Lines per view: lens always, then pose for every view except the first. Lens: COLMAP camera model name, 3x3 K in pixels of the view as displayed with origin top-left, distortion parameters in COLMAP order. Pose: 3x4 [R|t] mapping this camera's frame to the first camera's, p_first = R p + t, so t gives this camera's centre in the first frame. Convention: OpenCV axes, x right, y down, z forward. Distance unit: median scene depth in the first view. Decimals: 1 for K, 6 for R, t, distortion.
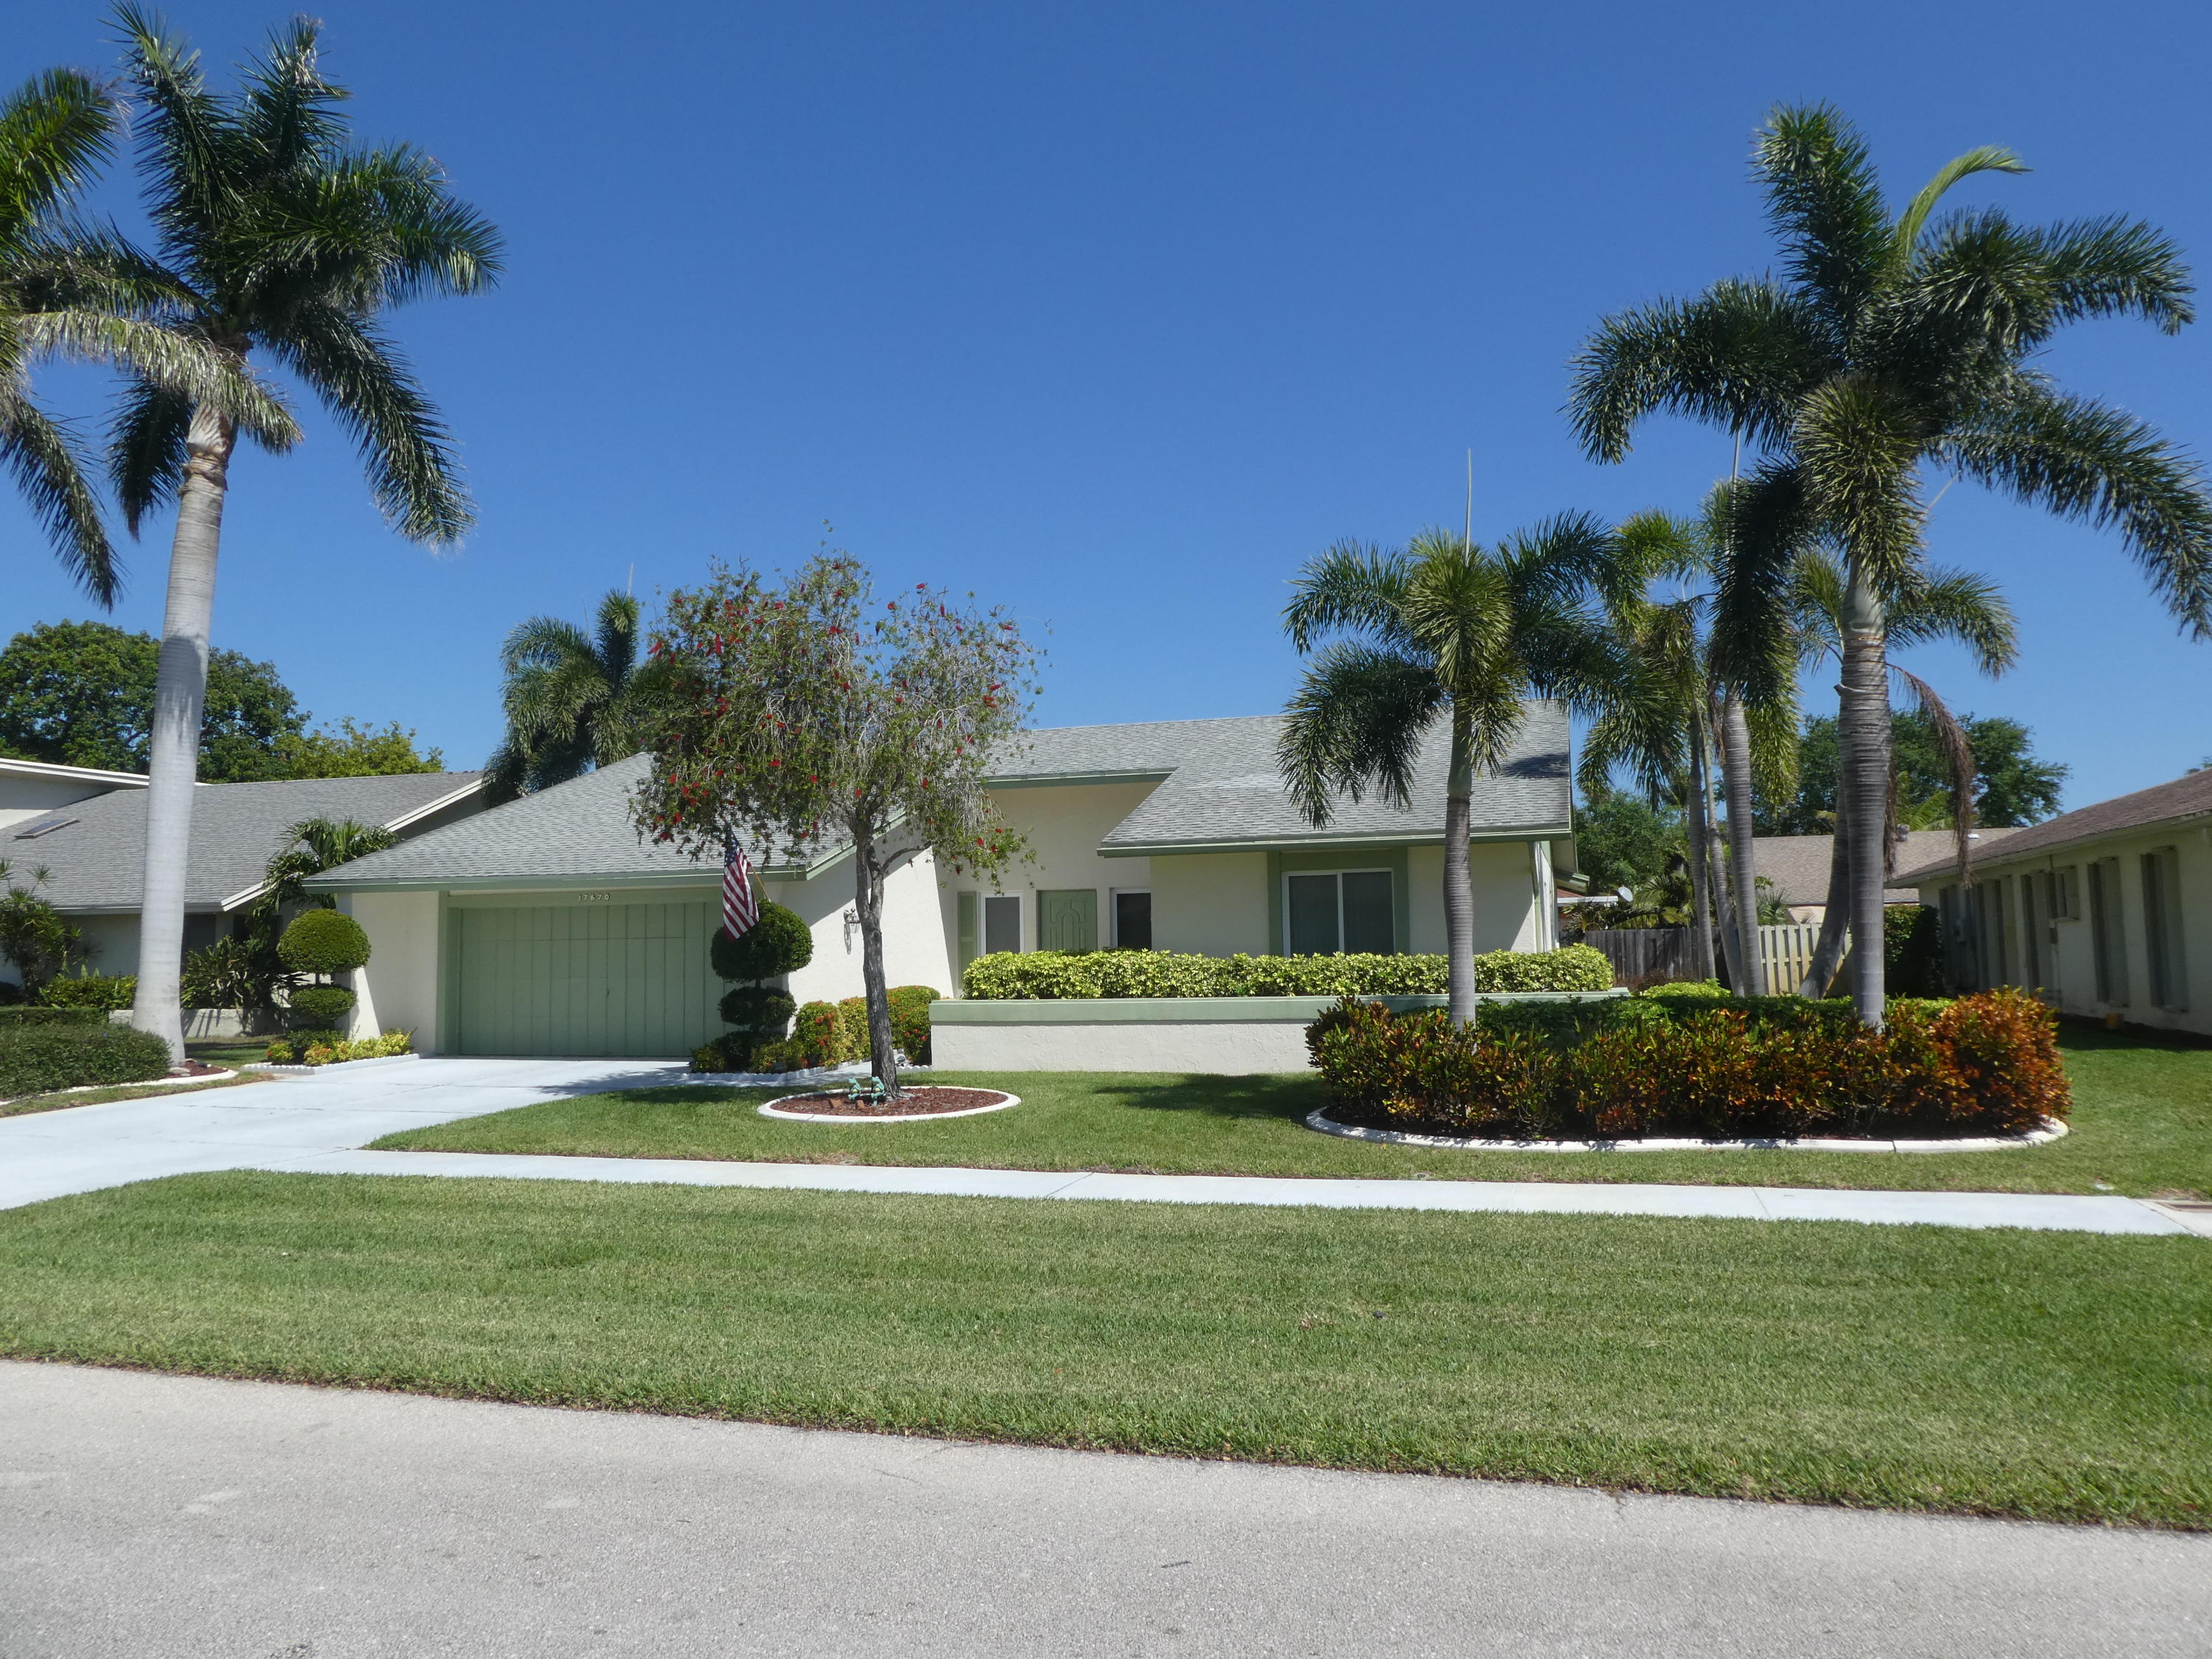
lens RADIAL K [[1602.2, 0, 1109.1], [0, 1602.2, 801.3], [0, 0, 1]] dist [-0.001230, -0.001512]
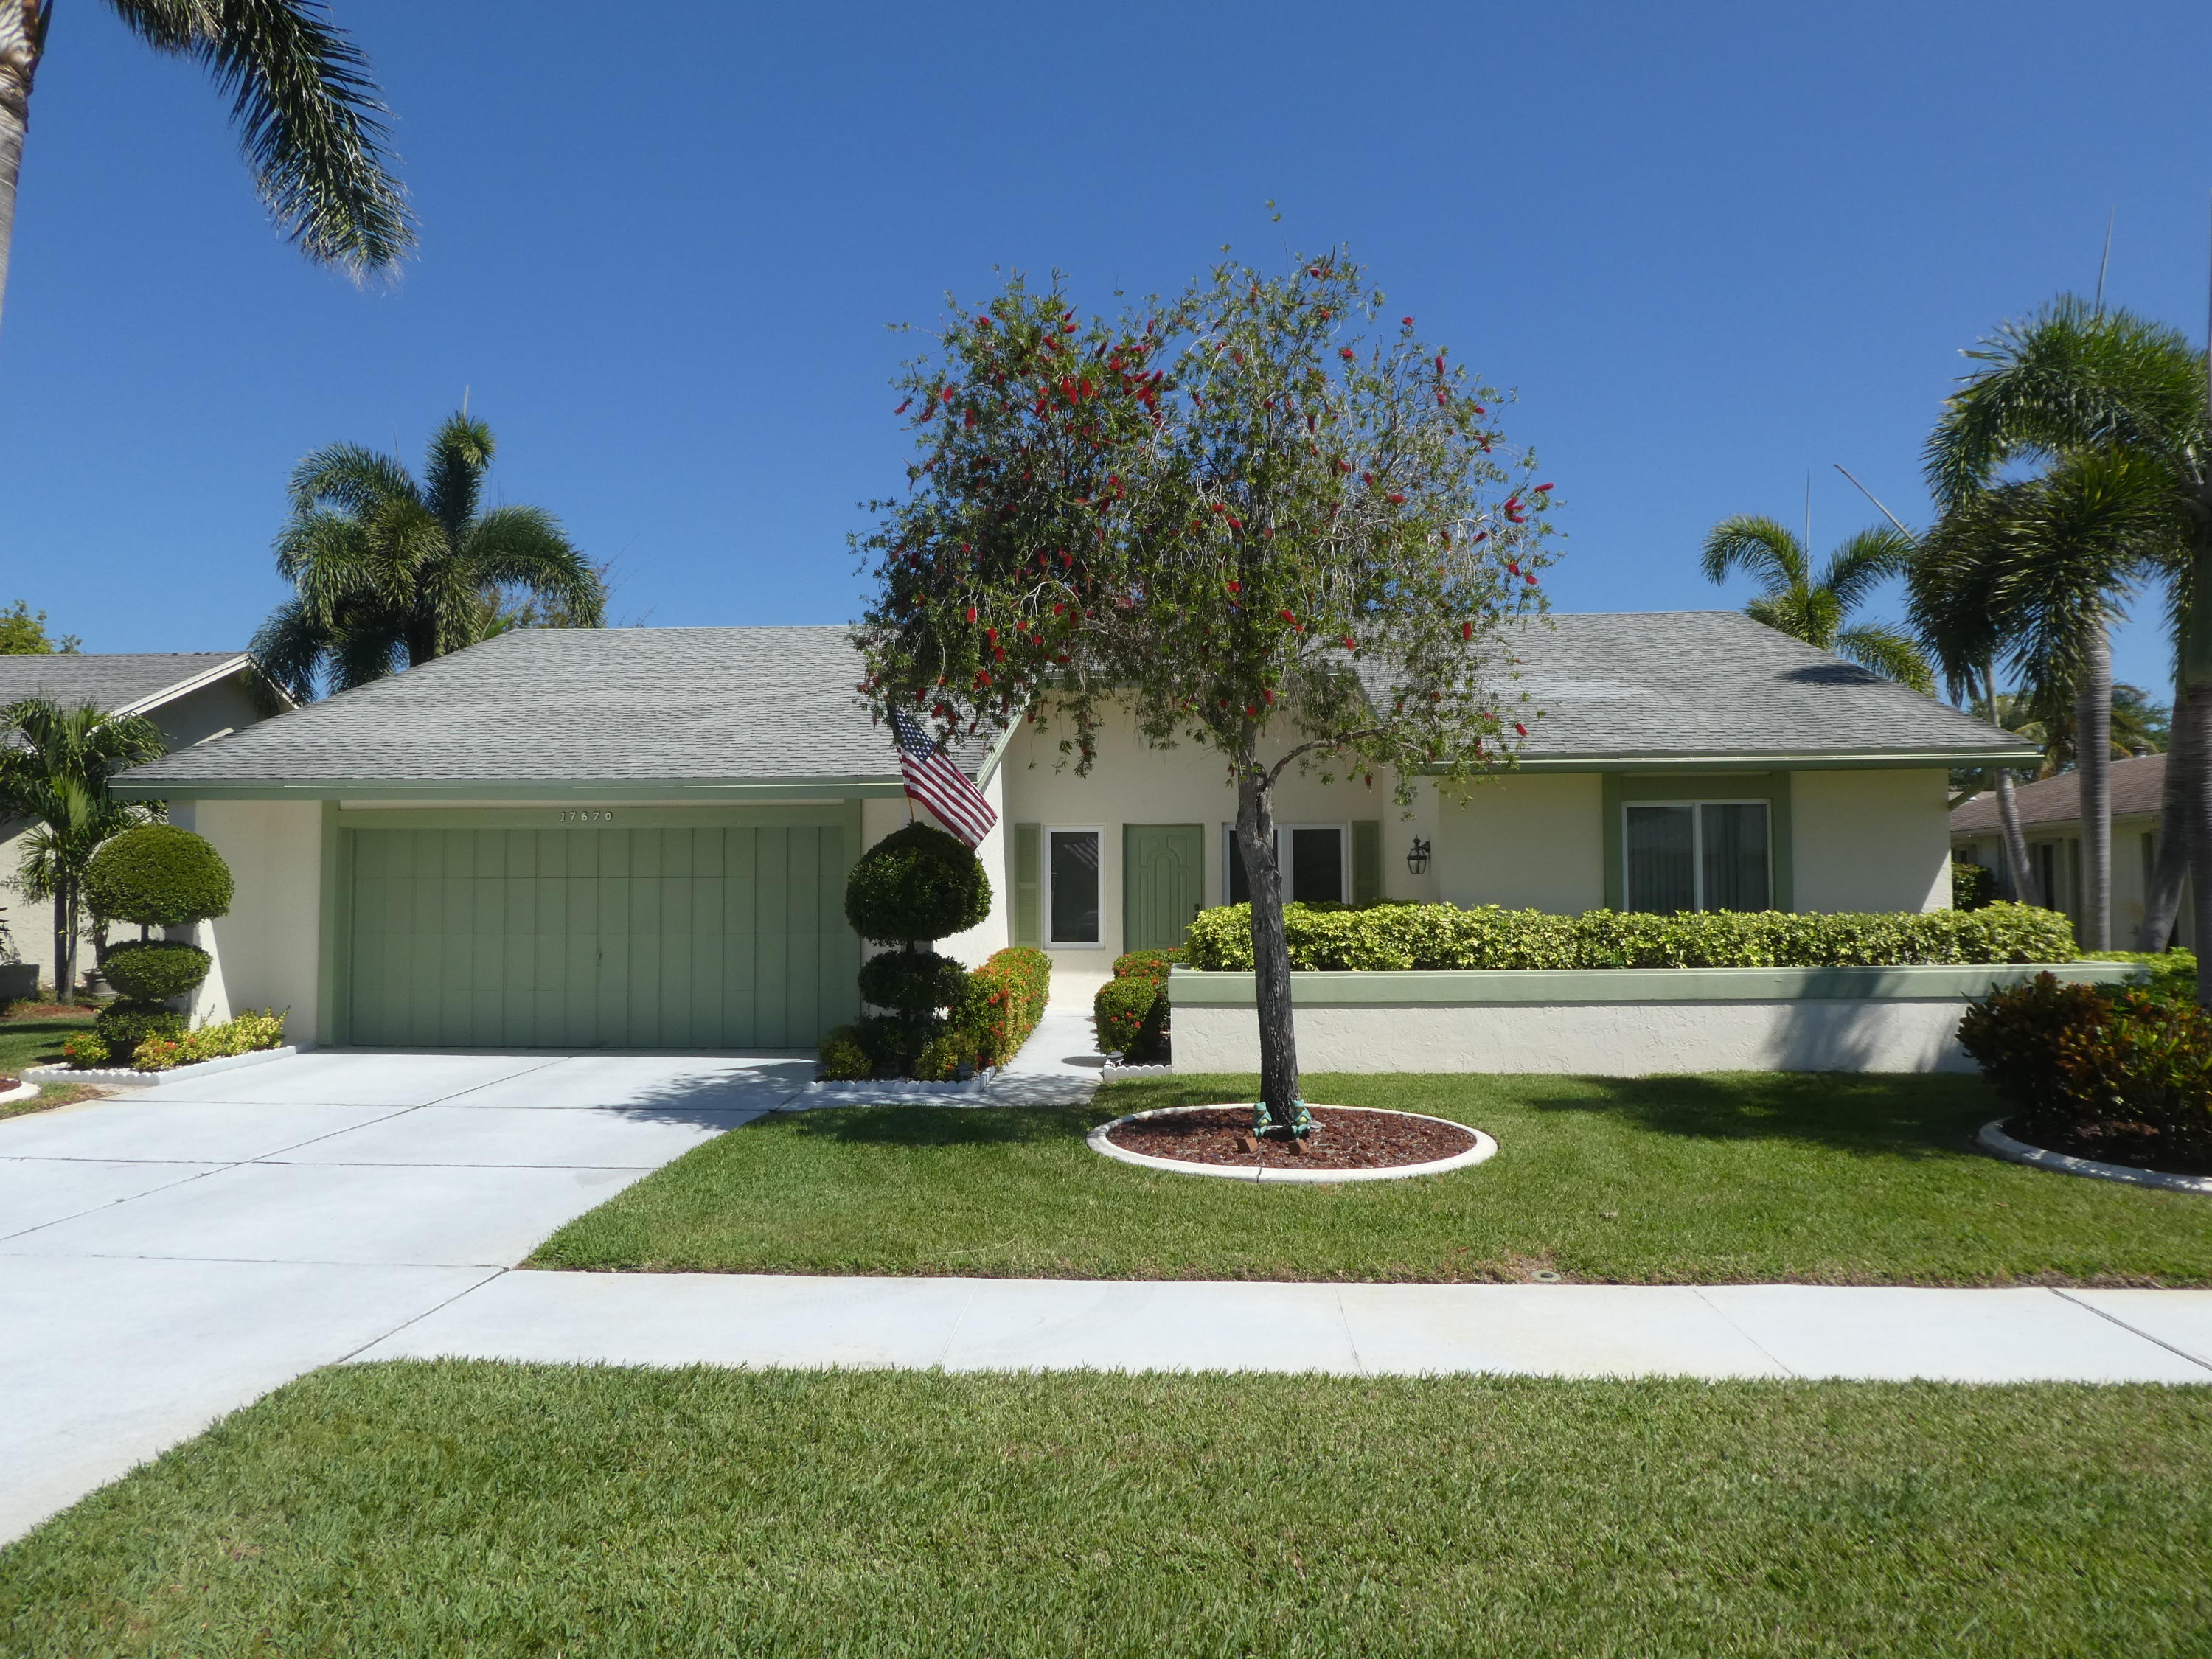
lens RADIAL K [[1582.9, 0, 1105.3], [0, 1582.9, 798.9], [0, 0, 1]] dist [-0.030030, 0.003249]
pose [[0.970460, 0.026855, 0.239764, -0.279679], [-0.033684, 0.999134, 0.024429, 0.030152], [-0.238900, -0.031783, 0.970524, 0.311725]]
